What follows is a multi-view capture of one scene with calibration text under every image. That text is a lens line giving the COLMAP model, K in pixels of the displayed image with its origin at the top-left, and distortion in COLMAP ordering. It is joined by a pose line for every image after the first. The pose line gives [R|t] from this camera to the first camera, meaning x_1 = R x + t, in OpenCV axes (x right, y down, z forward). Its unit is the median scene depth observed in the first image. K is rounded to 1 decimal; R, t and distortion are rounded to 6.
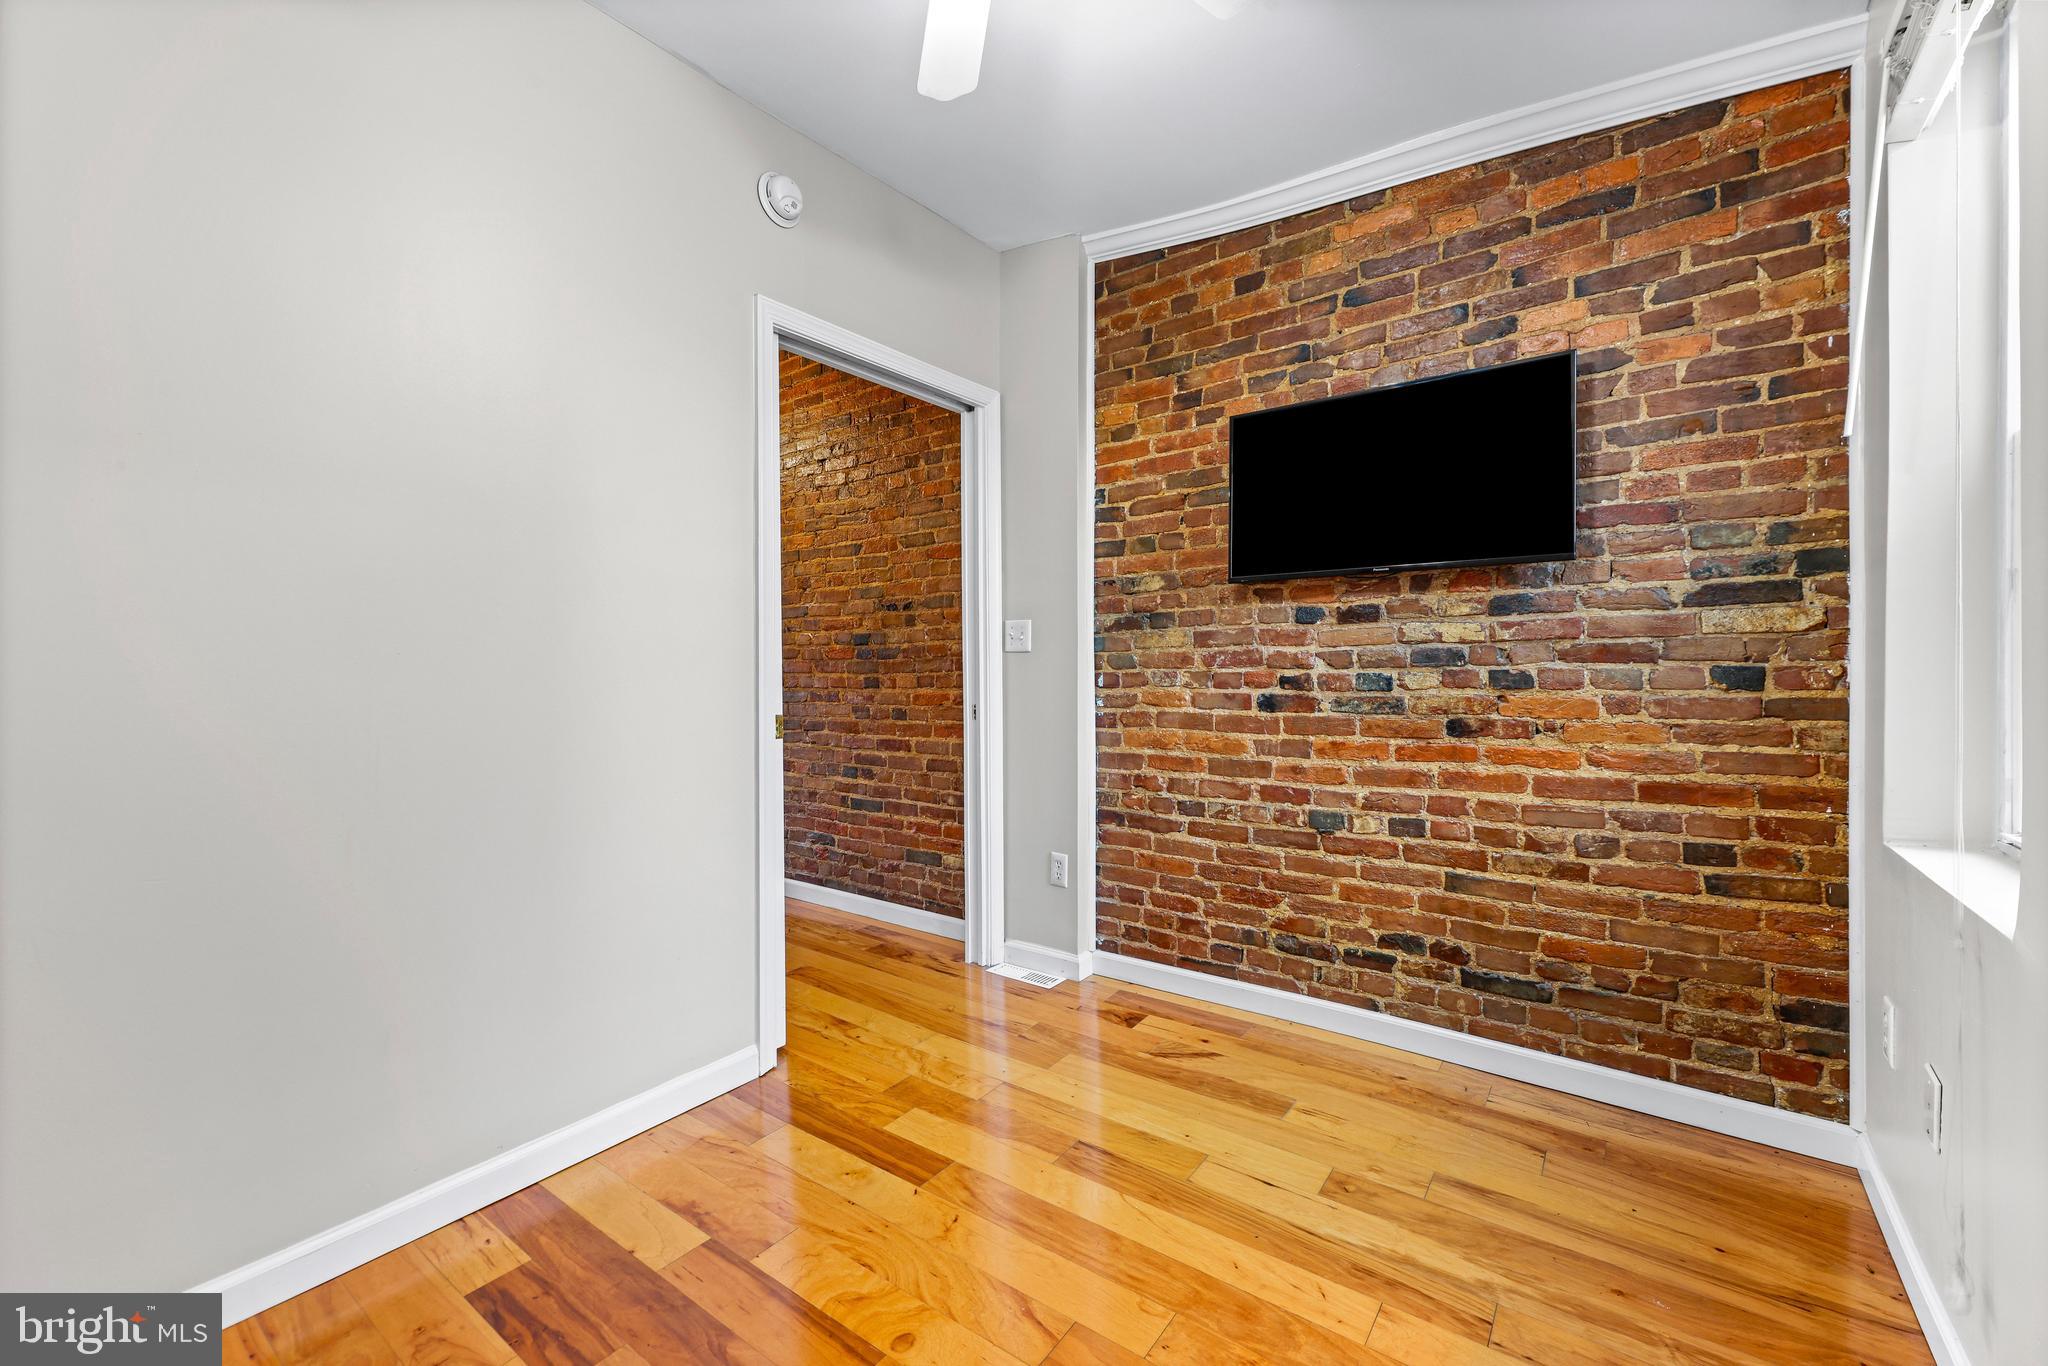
lens RADIAL K [[825.0, 0, 1022.9], [0, 825.0, 681.2], [0, 0, 1]] dist [0.000703, 0.000118]
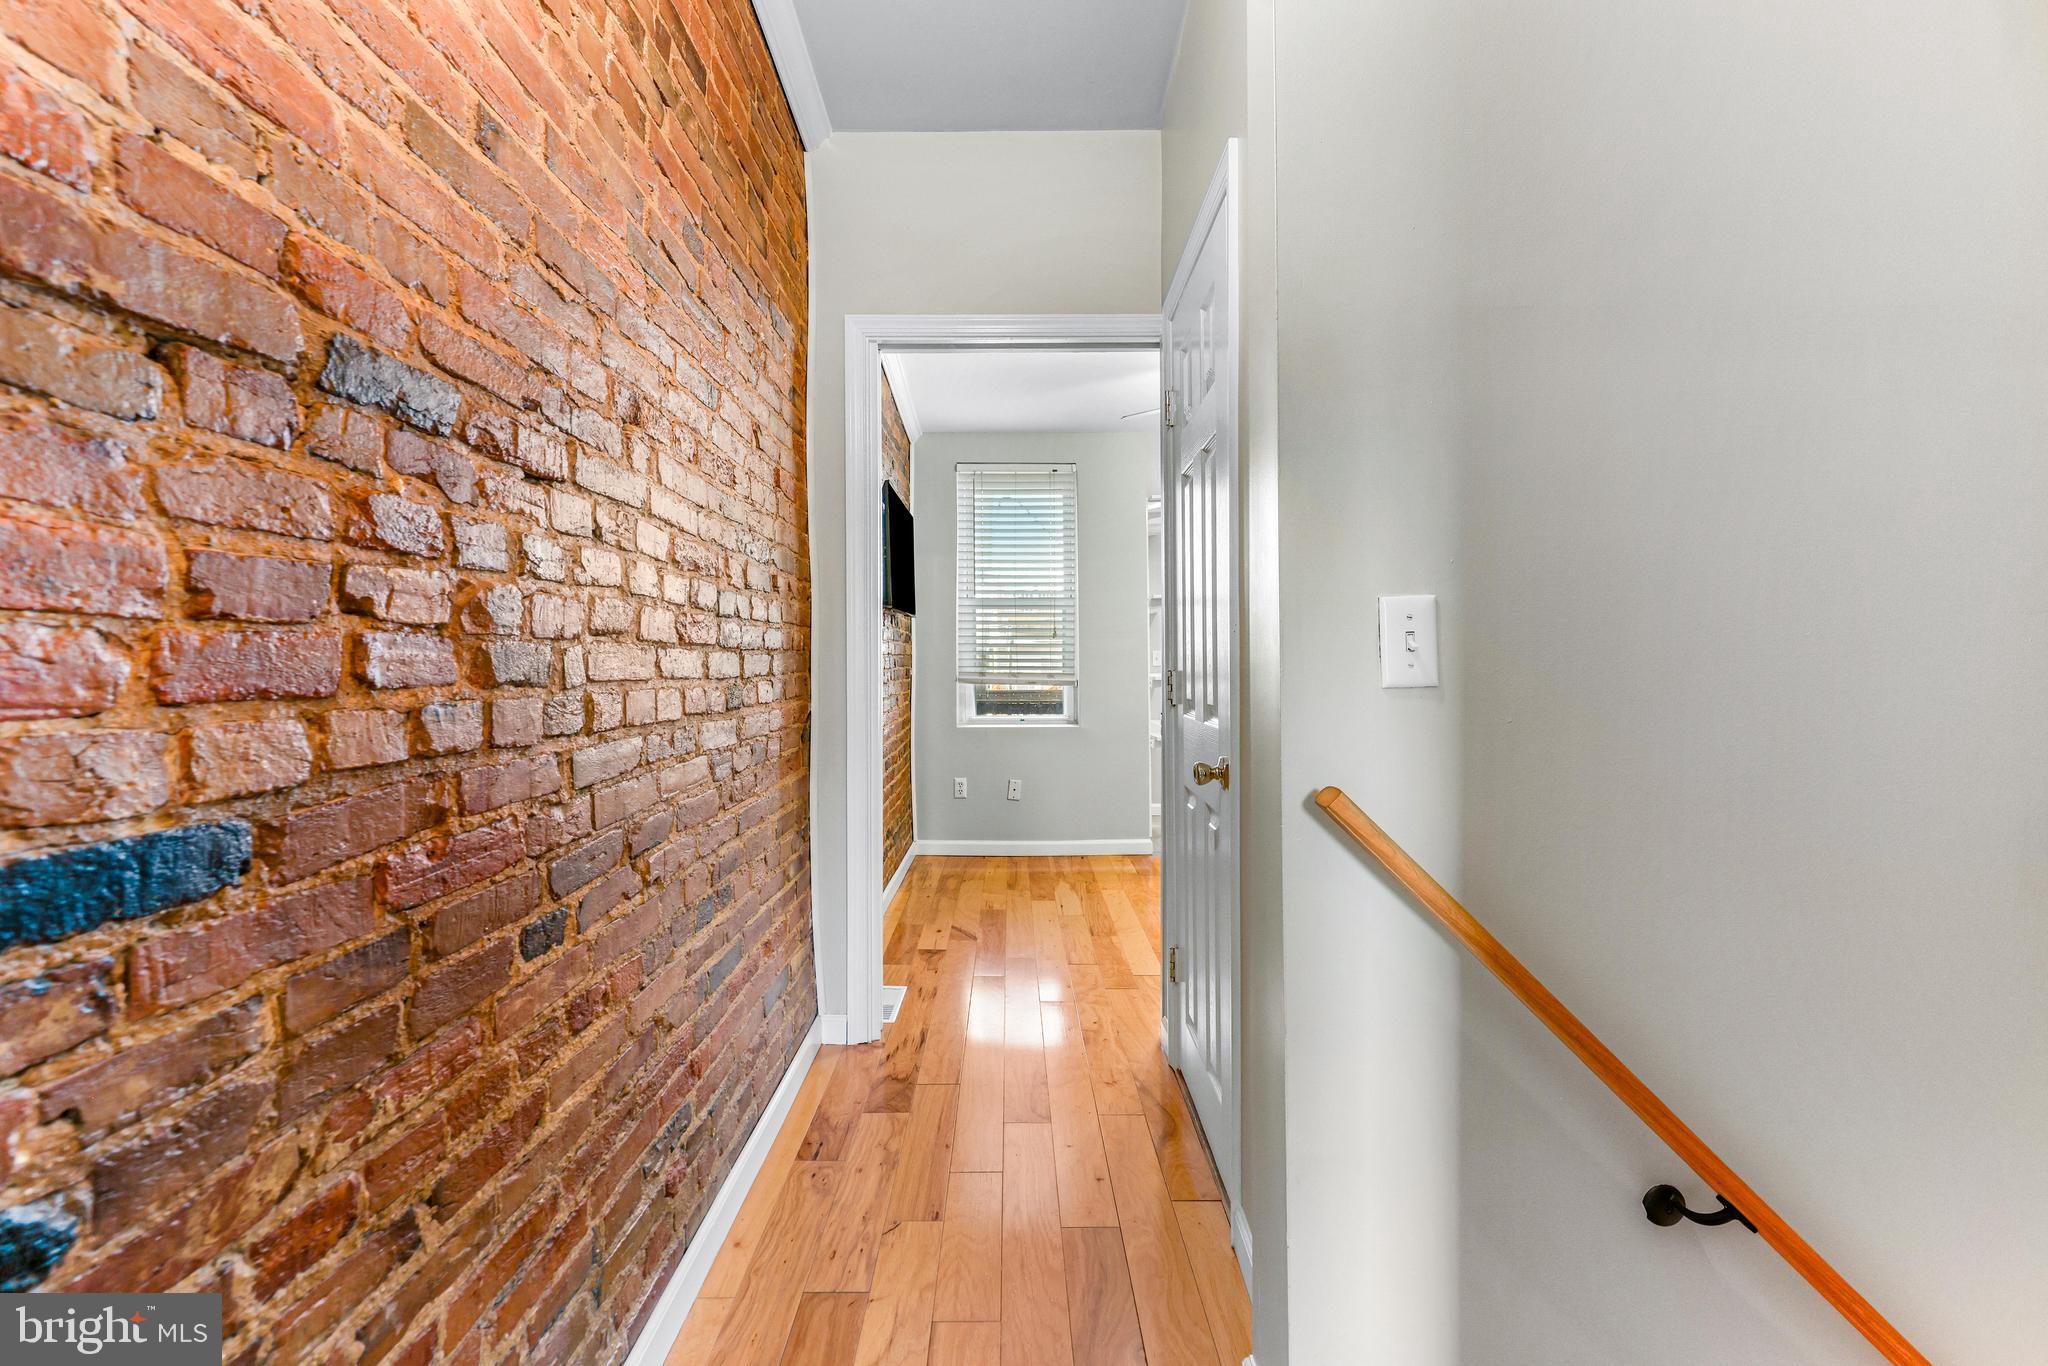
lens RADIAL K [[827.7, 0, 1023.0], [0, 827.7, 662.1], [0, 0, 1]] dist [0.000426, 0.000201]
pose [[-0.605389, 0.009615, 0.795872, -1.018459], [0.014608, 0.999893, -0.000968, -0.023896], [-0.795796, 0.011040, -0.605465, 1.762923]]
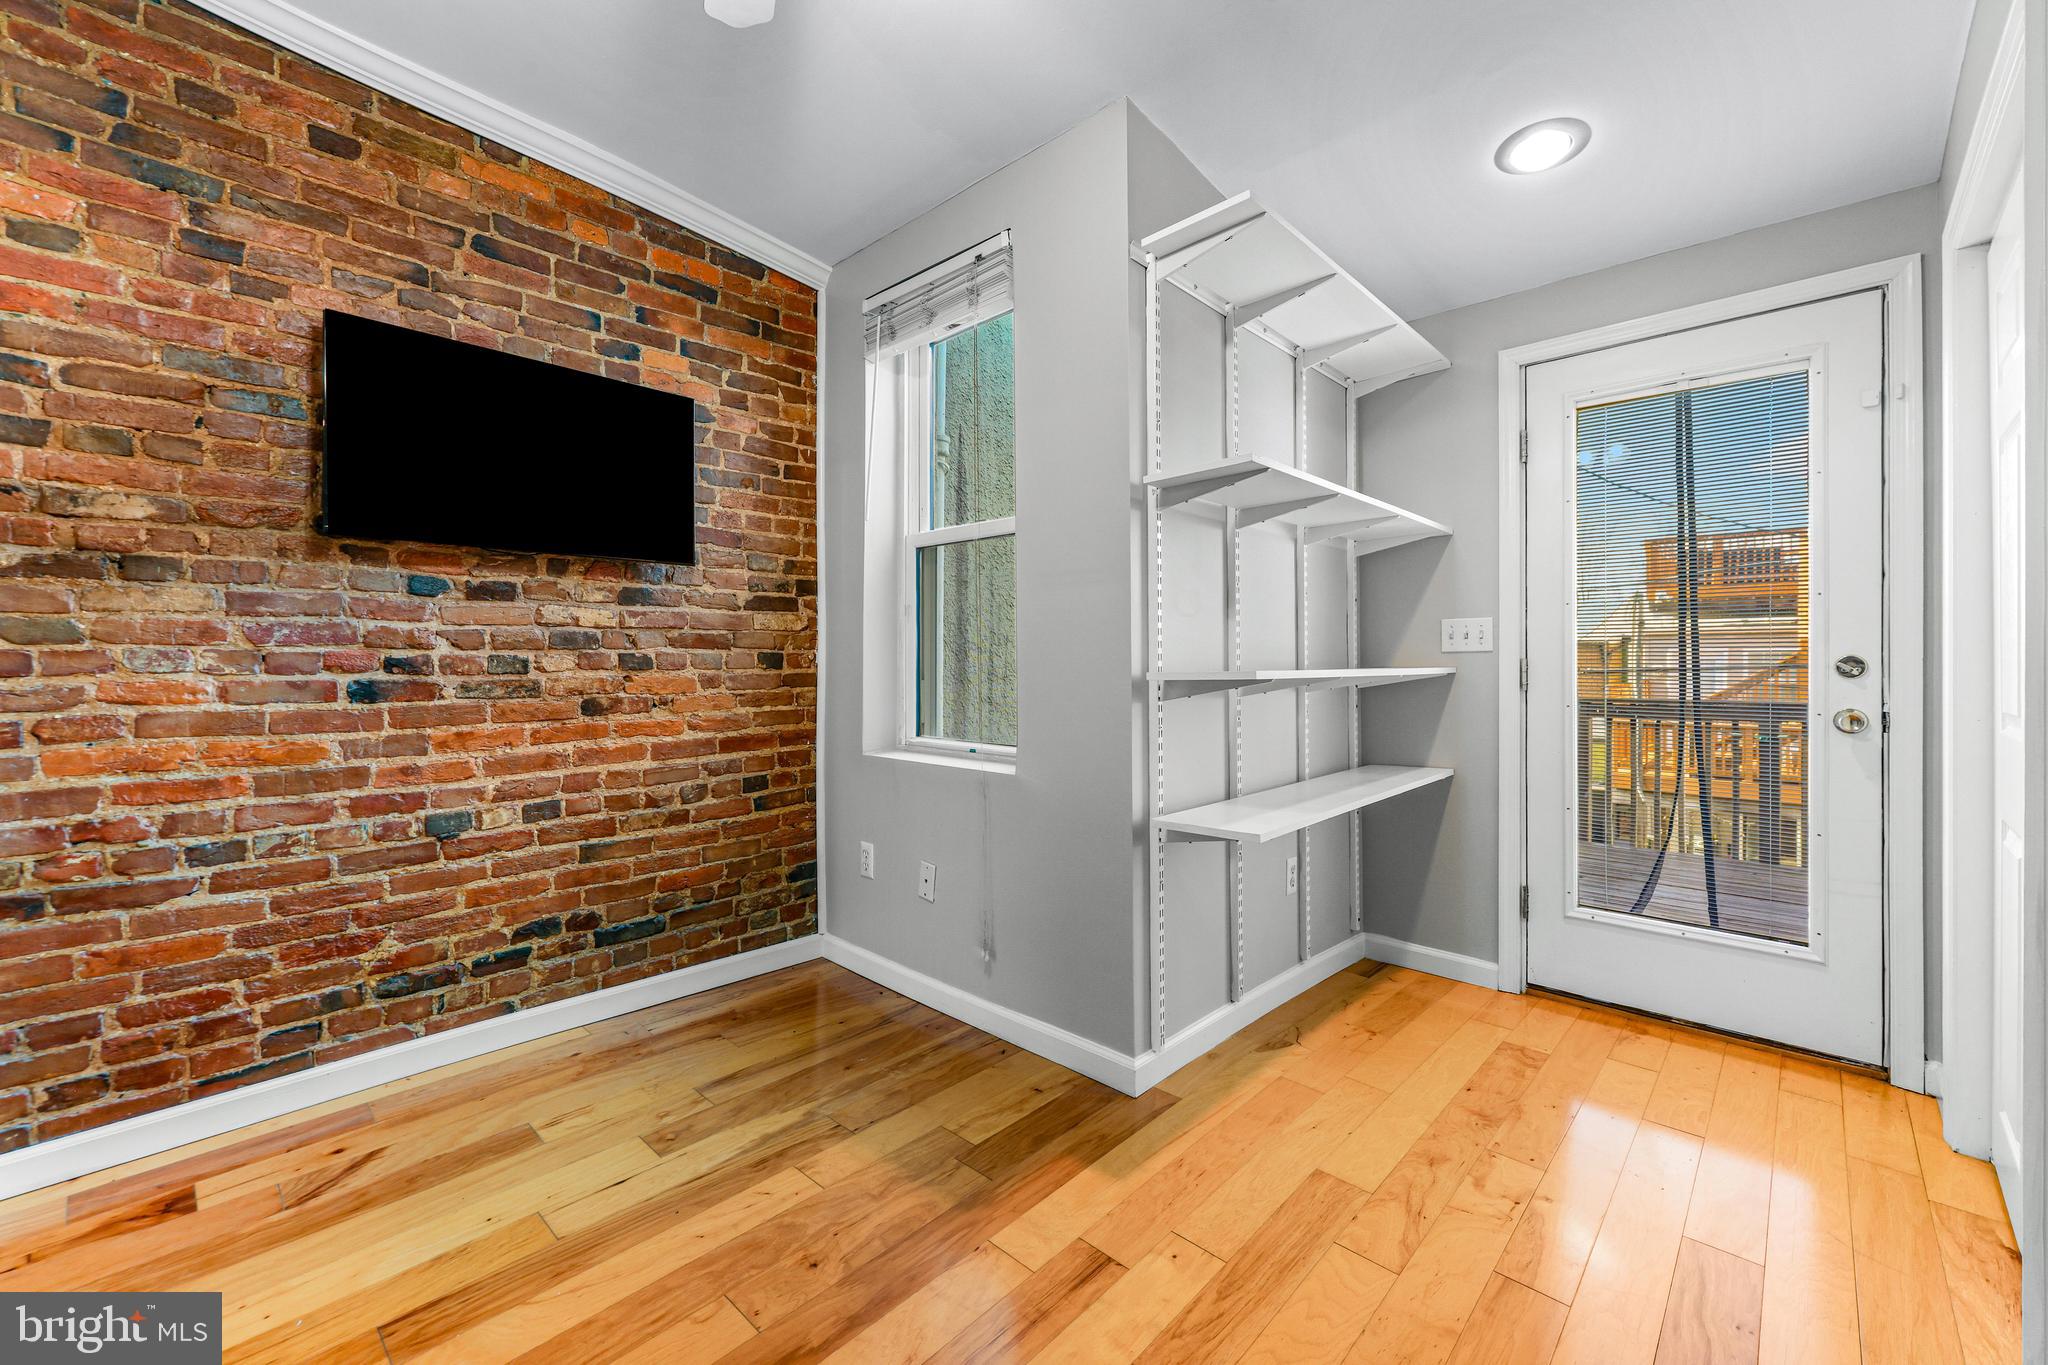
lens RADIAL K [[827.7, 0, 1023.0], [0, 827.7, 661.6], [0, 0, 1]] dist [0.000426, 0.000201]
pose [[0.116238, 0.002101, 0.993219, -0.449318], [0.006256, 0.999976, -0.002847, 0.003995], [-0.993202, 0.006545, 0.116222, 0.305540]]
